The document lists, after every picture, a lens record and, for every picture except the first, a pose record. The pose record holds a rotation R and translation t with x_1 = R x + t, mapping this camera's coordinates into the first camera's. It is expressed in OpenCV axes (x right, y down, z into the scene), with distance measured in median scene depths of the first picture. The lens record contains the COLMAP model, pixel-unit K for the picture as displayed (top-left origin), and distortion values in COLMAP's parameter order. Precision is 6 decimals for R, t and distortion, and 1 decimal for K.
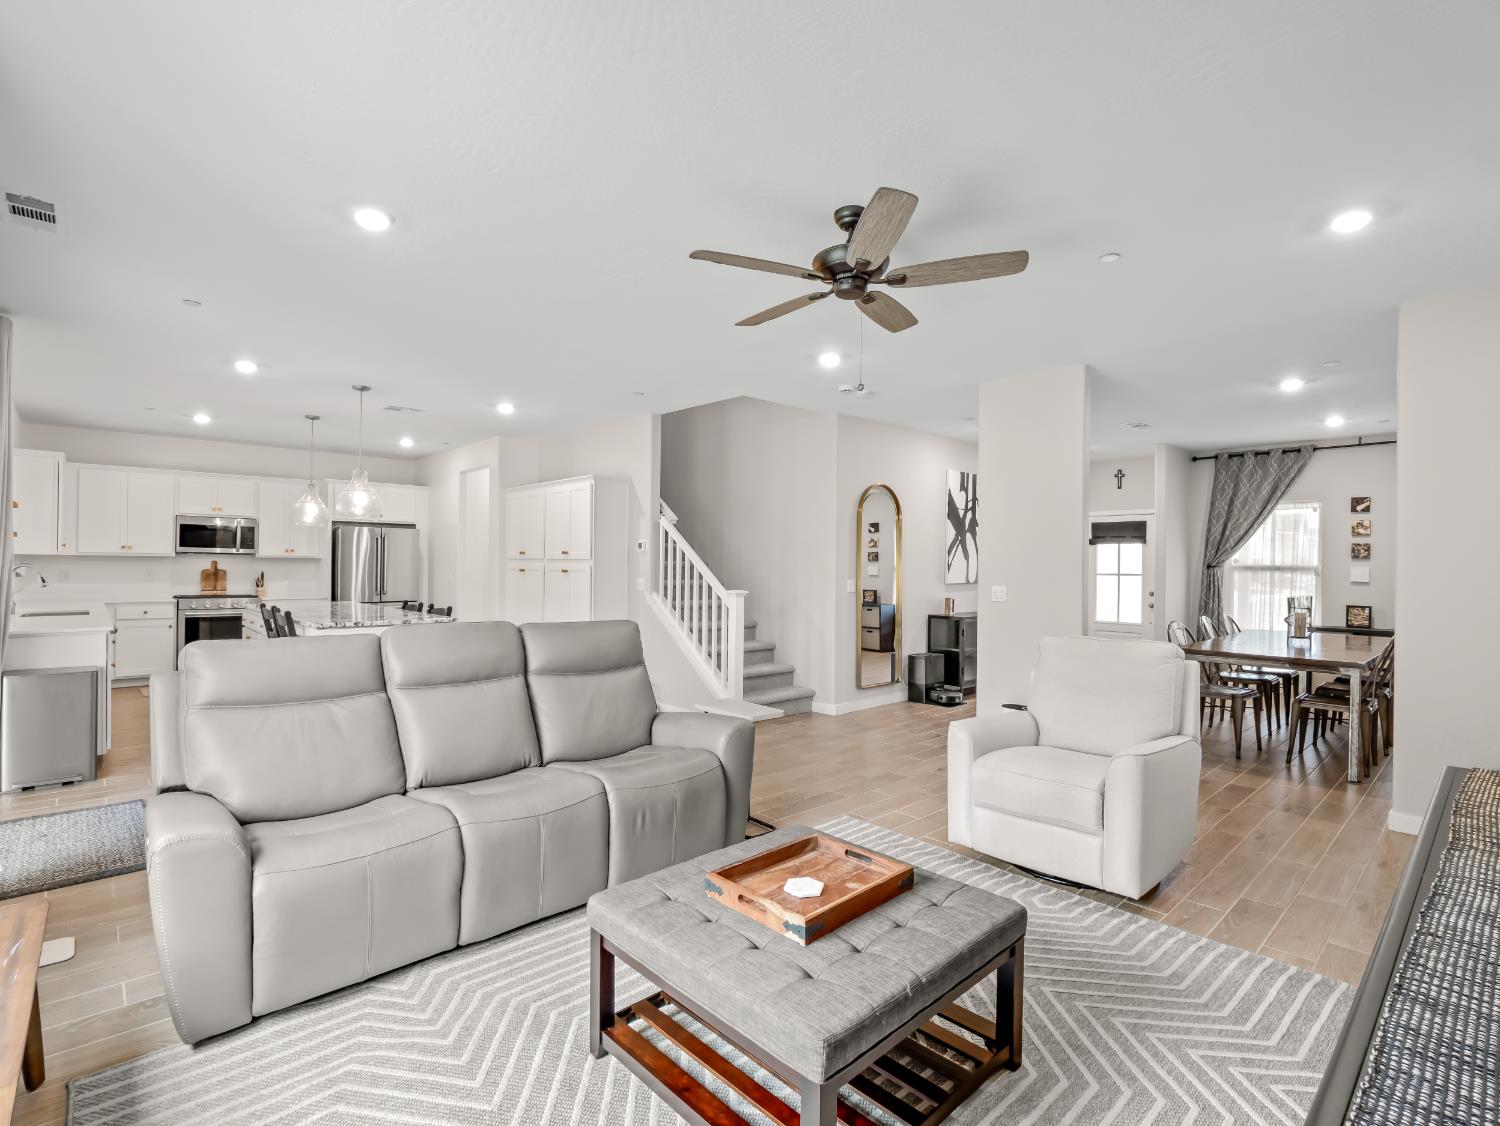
lens RADIAL K [[727.7, 0, 749.0], [0, 727.7, 559.9], [0, 0, 1]] dist [-0.003747, -0.000743]
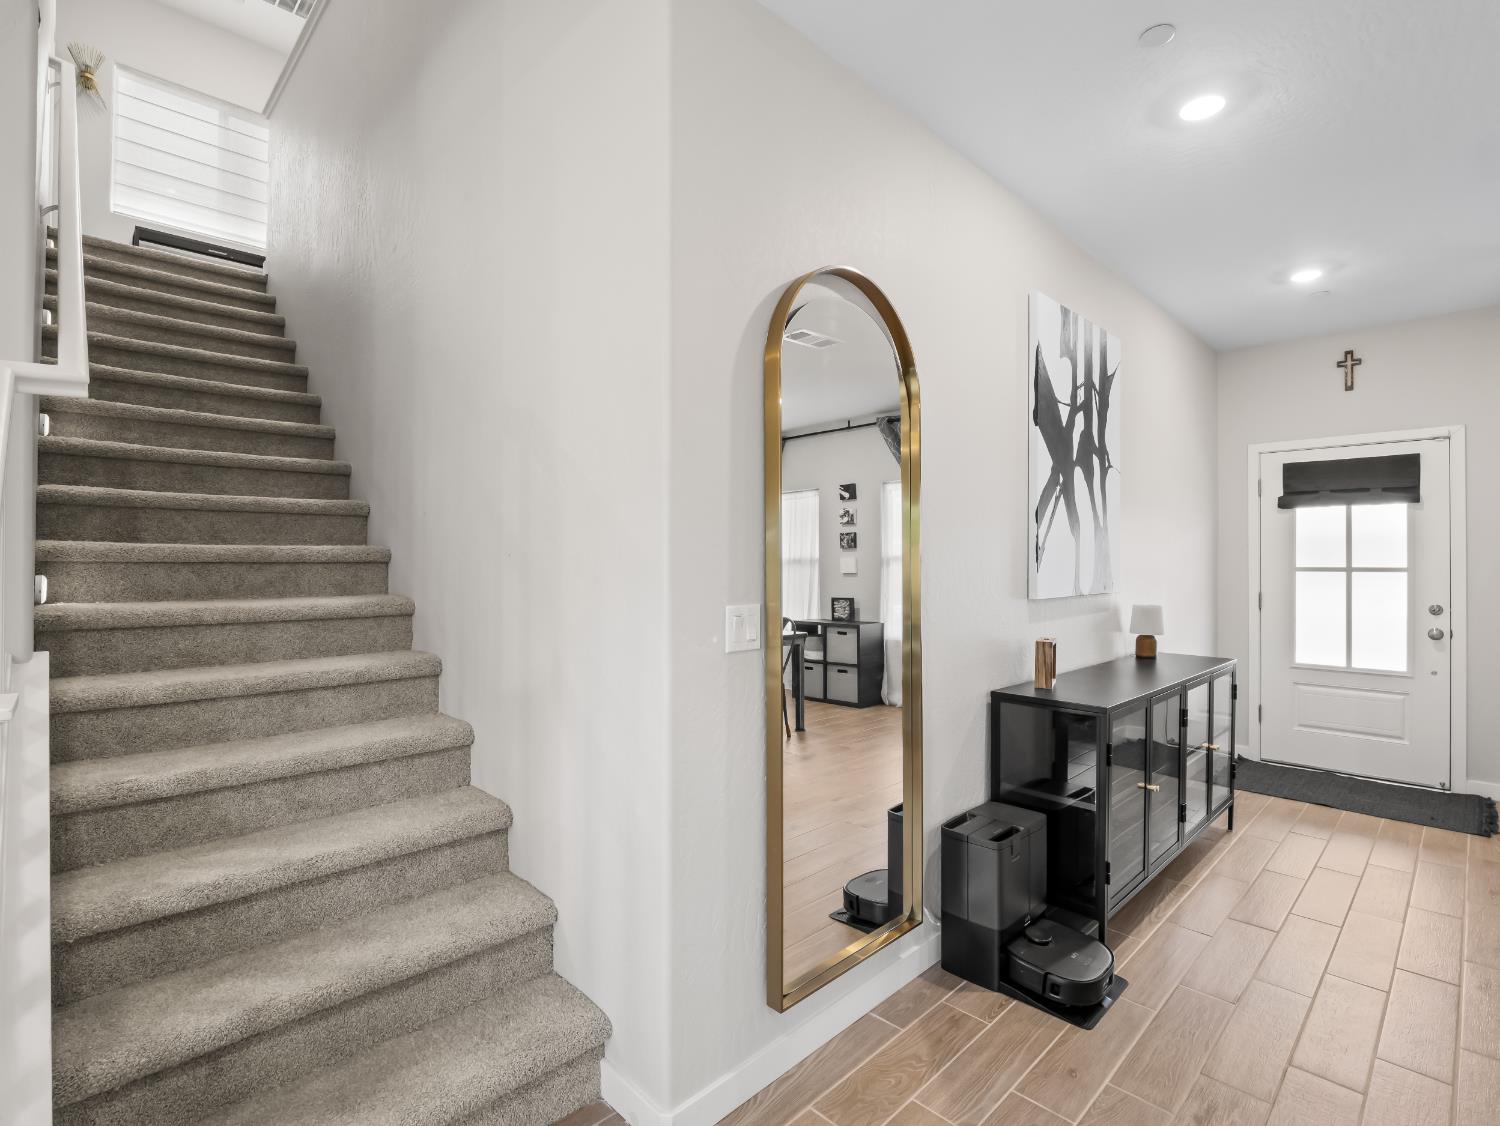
lens RADIAL K [[727.7, 0, 749.0], [0, 727.7, 559.9], [0, 0, 1]] dist [-0.003747, -0.000743]
pose [[0.999723, -0.008057, 0.022116, 0.114586], [0.007892, 0.999941, 0.007523, 0.008573], [-0.022175, -0.007346, 0.999727, 0.609736]]
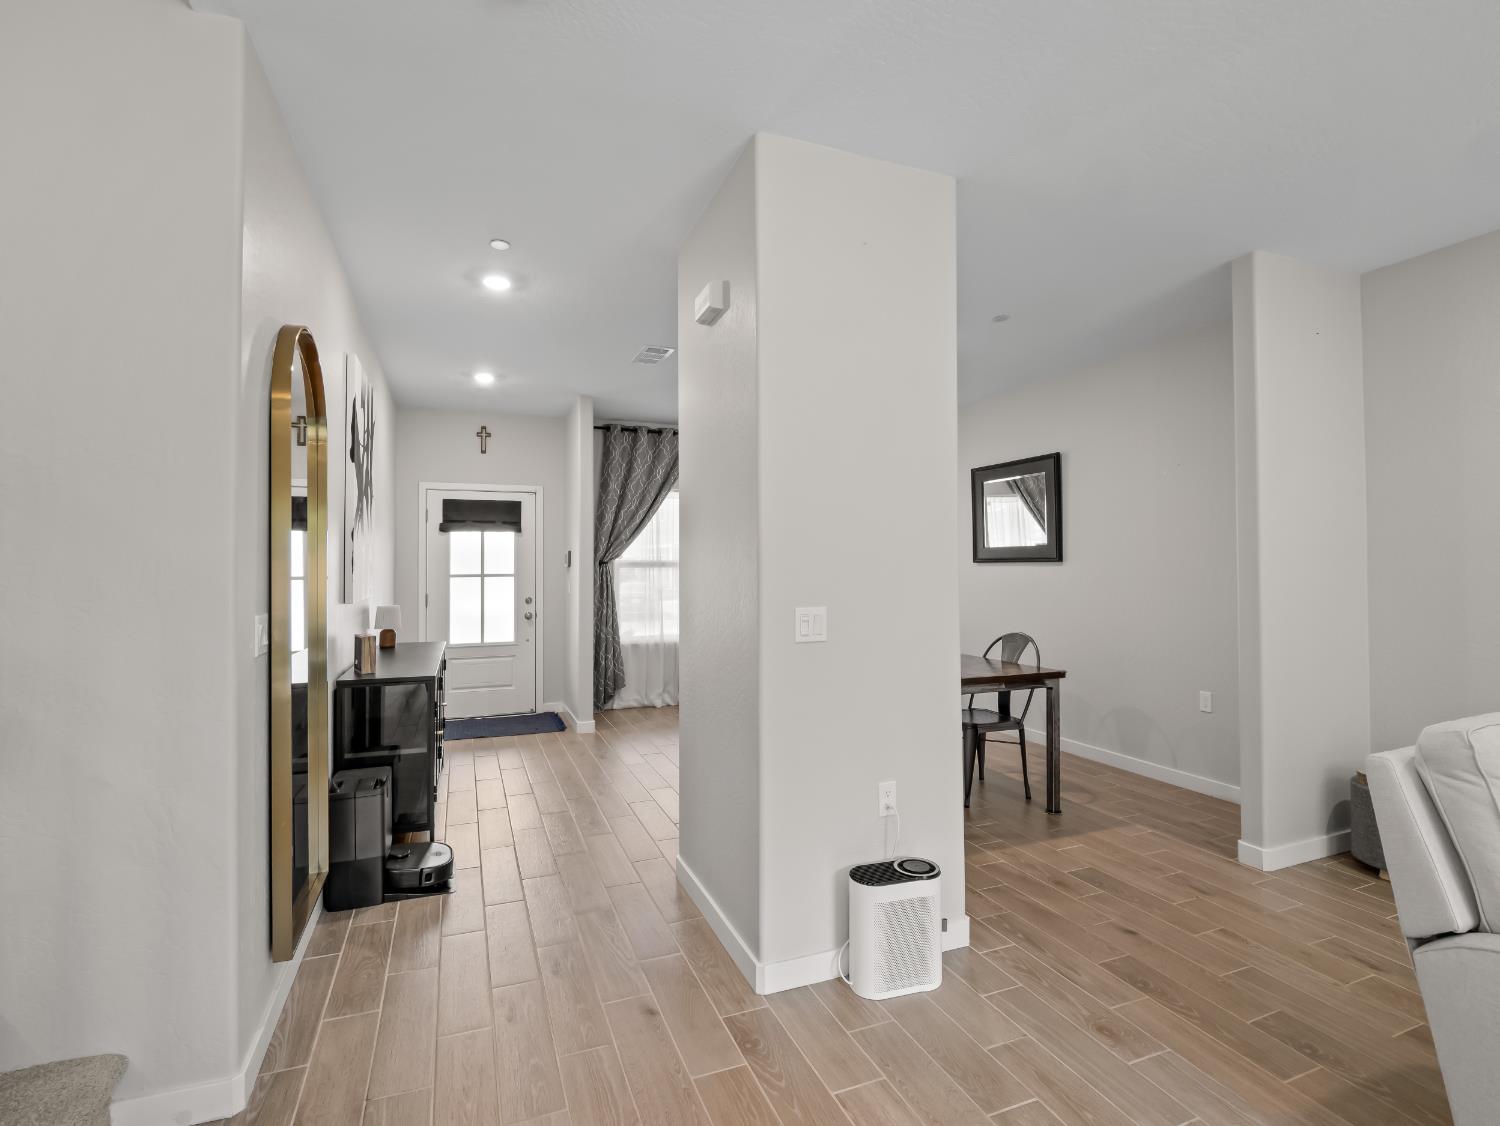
lens RADIAL K [[717.6, 0, 747.4], [0, 717.6, 555.9], [0, 0, 1]] dist [-0.002277, -0.000226]
pose [[0.370784, 0.004116, 0.928710, -0.048791], [0.001141, 0.999987, -0.004887, 0.005750], [-0.928718, 0.002872, 0.370775, 0.583623]]
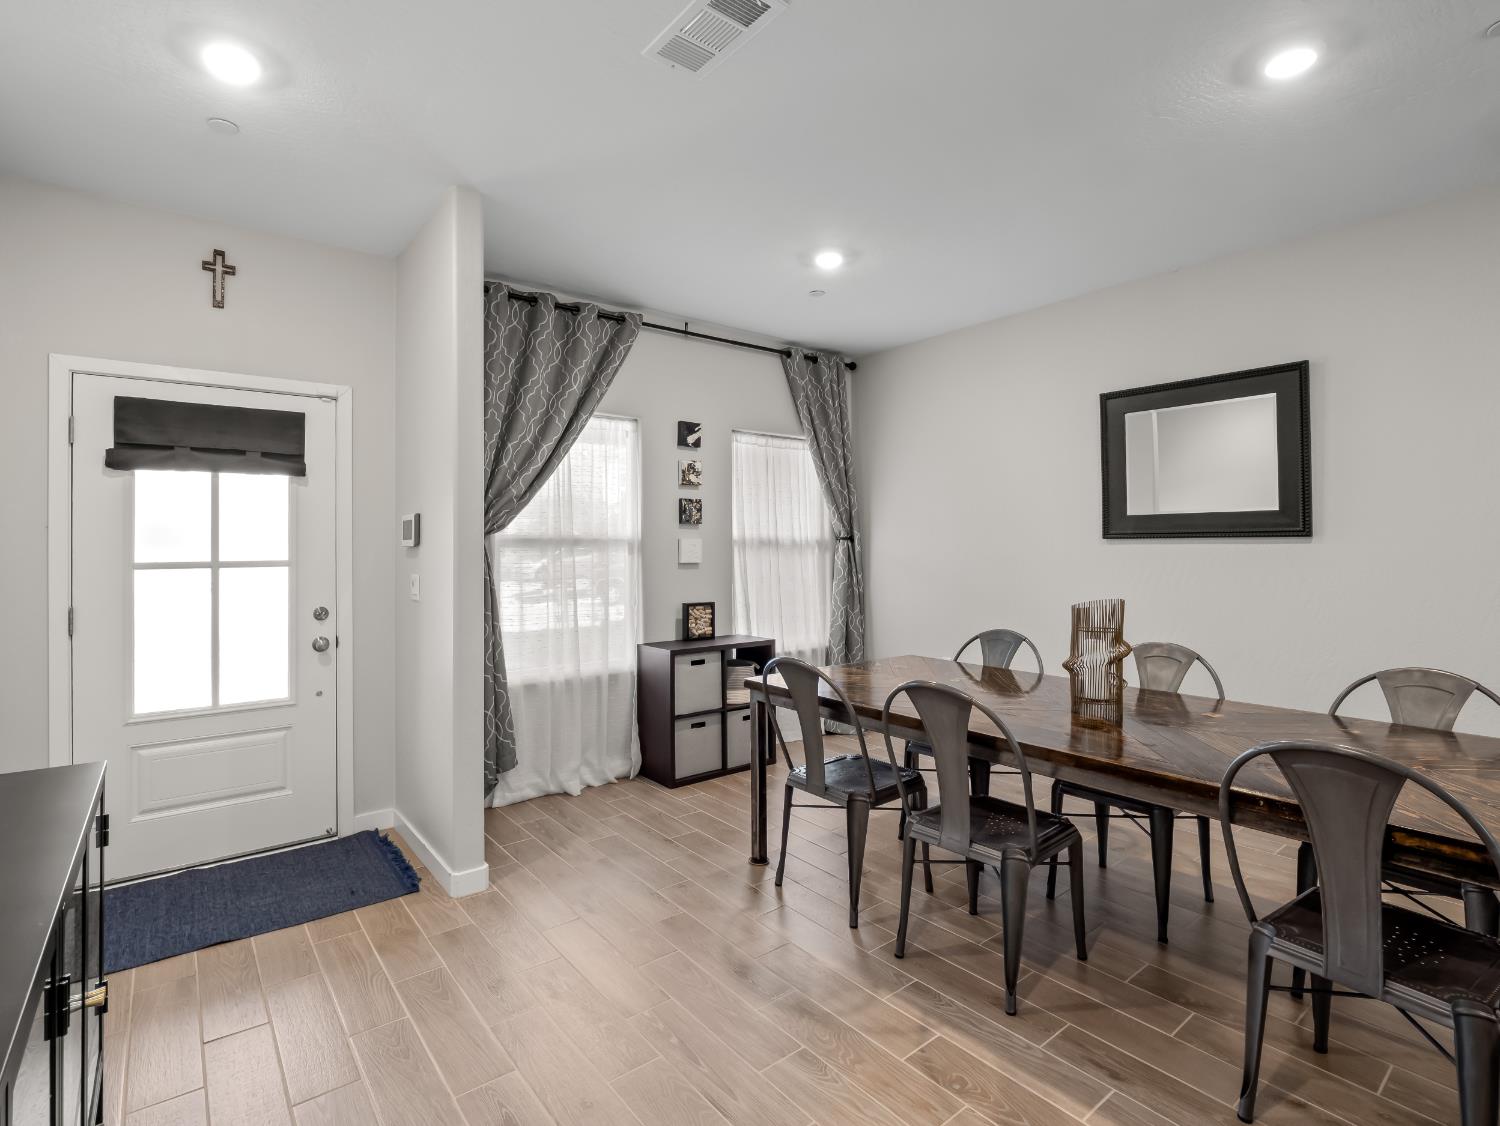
lens RADIAL K [[736.0, 0, 751.6], [0, 736.0, 536.6], [0, 0, 1]] dist [-0.010662, -0.000470]
pose [[0.080445, 0.002587, 0.996756, 0.222720], [-0.000614, 0.999997, -0.002546, 0.009426], [-0.996759, -0.000407, 0.080446, 0.841499]]
